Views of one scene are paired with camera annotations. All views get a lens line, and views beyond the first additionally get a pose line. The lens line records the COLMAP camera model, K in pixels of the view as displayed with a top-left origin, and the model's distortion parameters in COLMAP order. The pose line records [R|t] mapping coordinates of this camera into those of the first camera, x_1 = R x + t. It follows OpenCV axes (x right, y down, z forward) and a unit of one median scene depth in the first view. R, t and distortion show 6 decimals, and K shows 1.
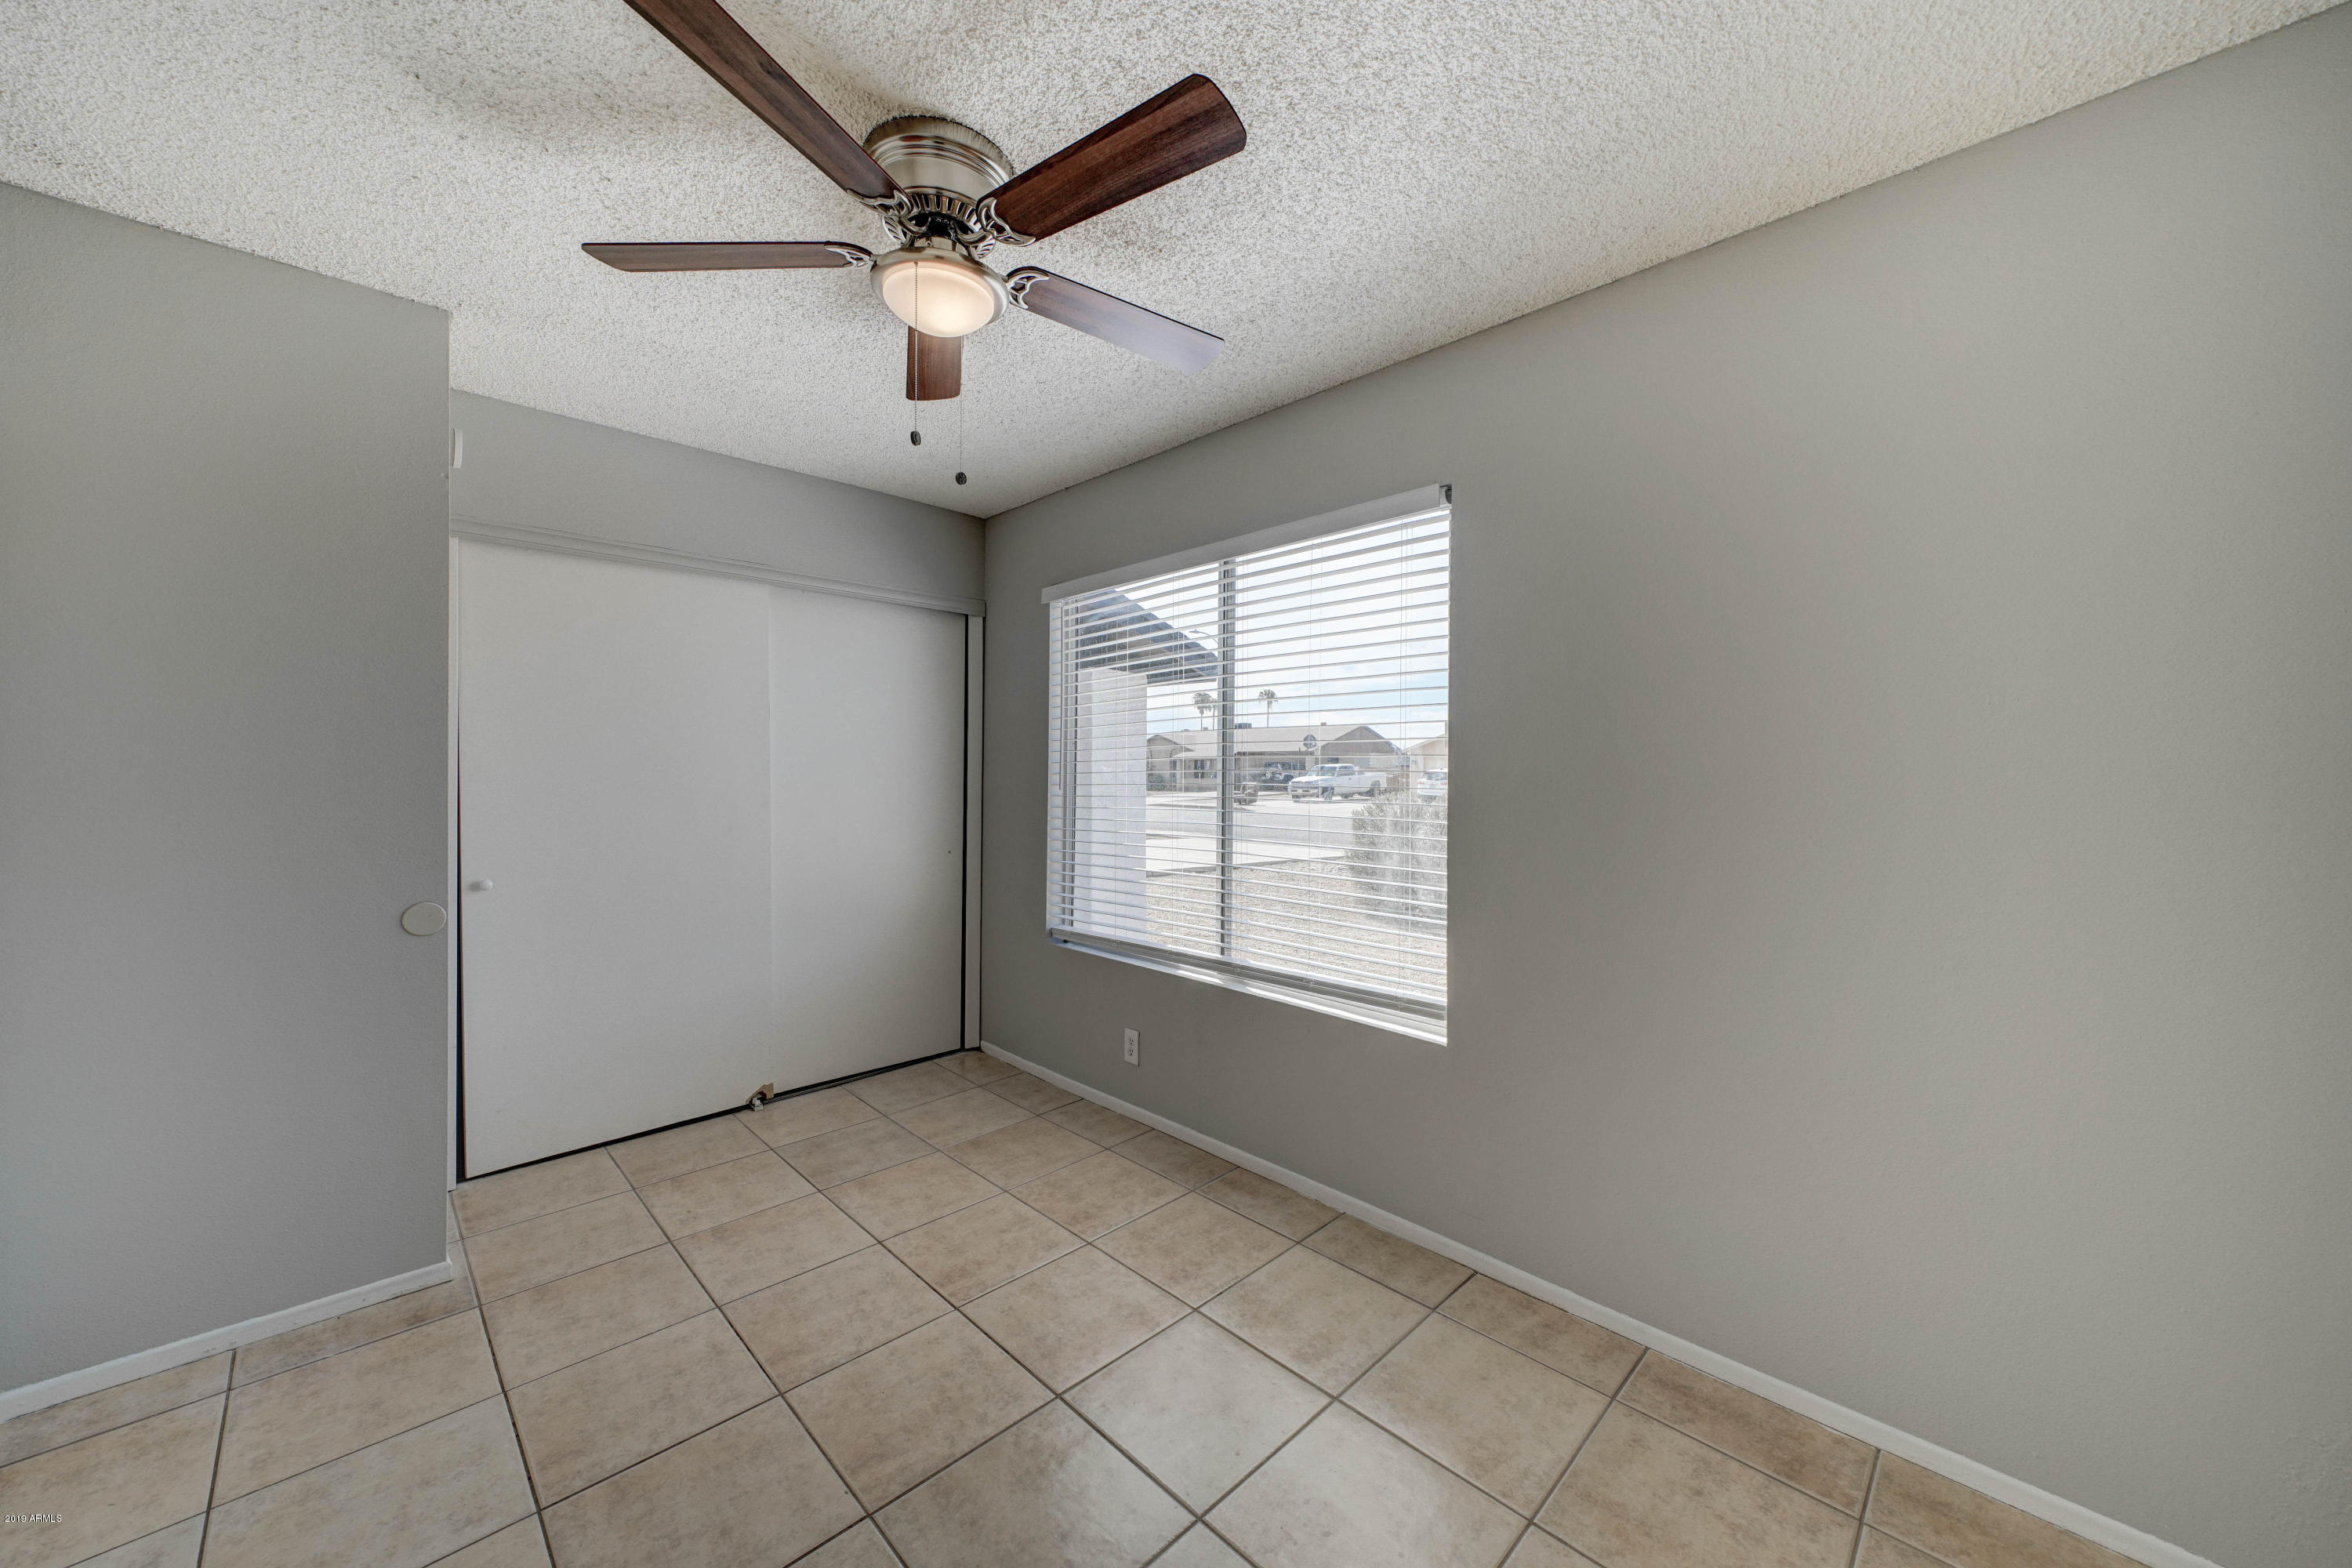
lens RADIAL K [[873.5, 0, 1183.0], [0, 873.5, 777.1], [0, 0, 1]] dist [-0.000425, -0.000082]
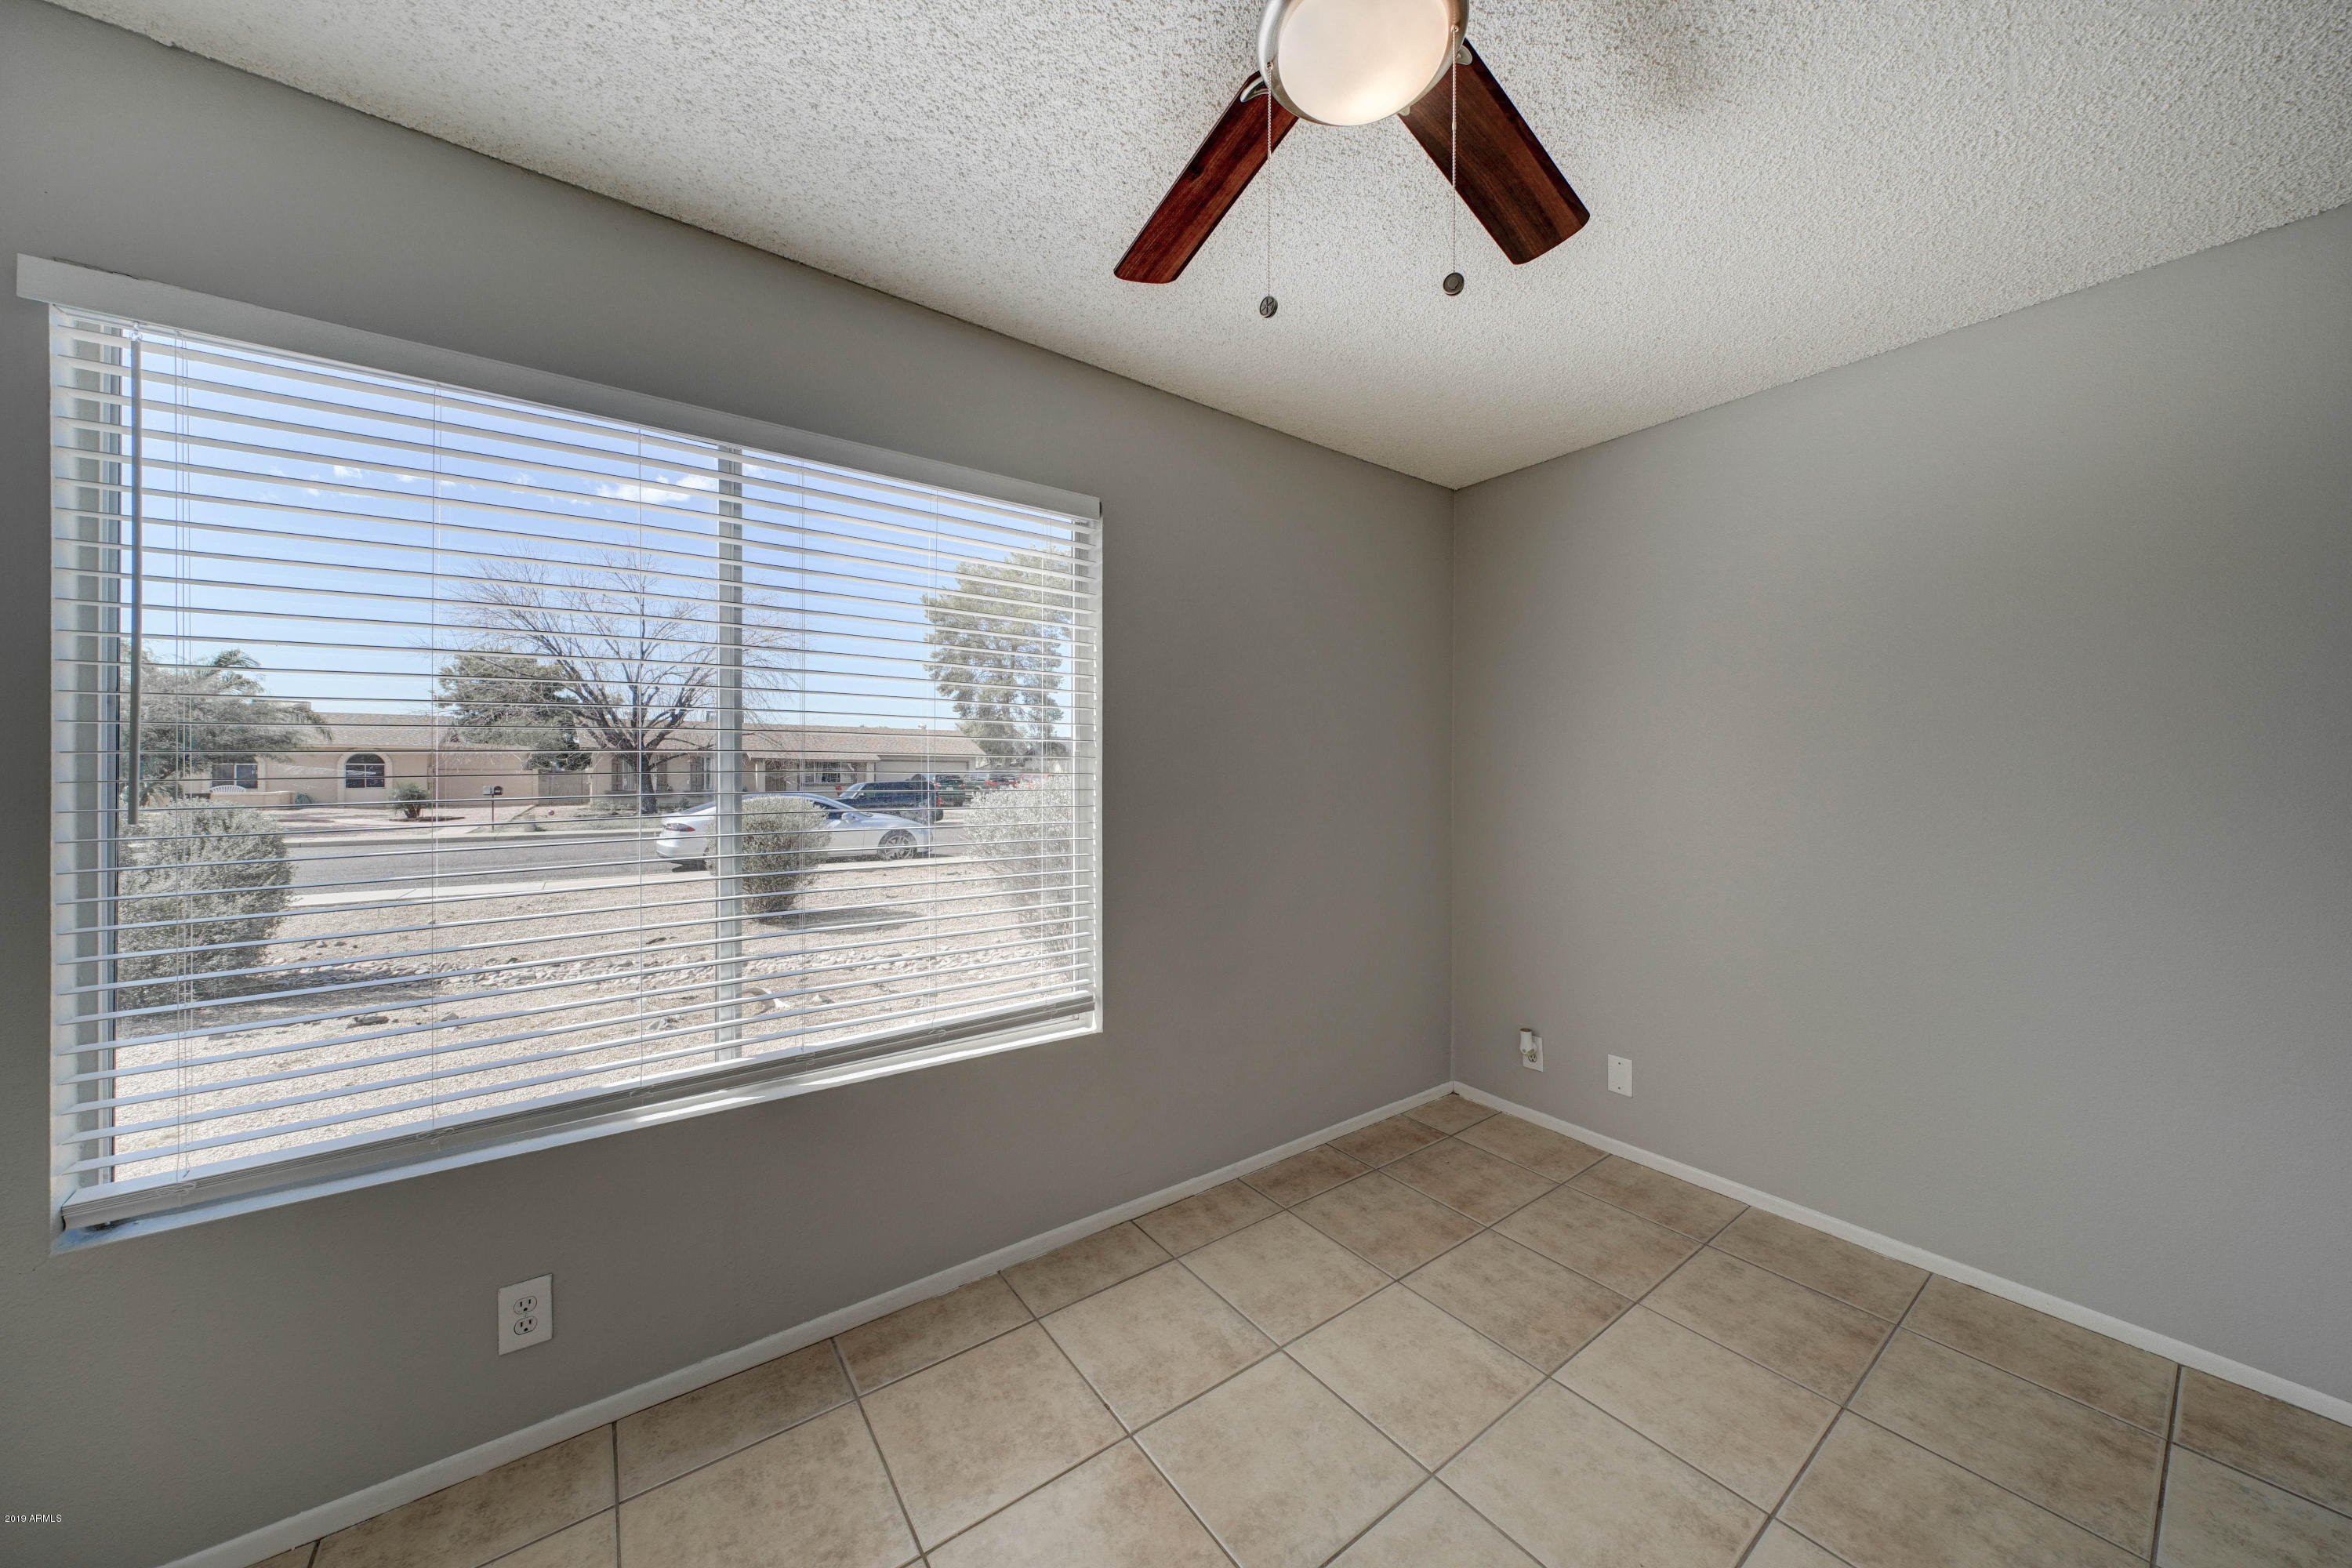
lens RADIAL K [[810.6, 0, 1180.5], [0, 810.6, 776.0], [0, 0, 1]] dist [-0.002120, -0.000203]
pose [[0.129229, -0.010983, 0.991554, -0.571223], [0.004883, 0.999934, 0.010440, -0.010383], [-0.991603, 0.003493, 0.129274, 0.675406]]
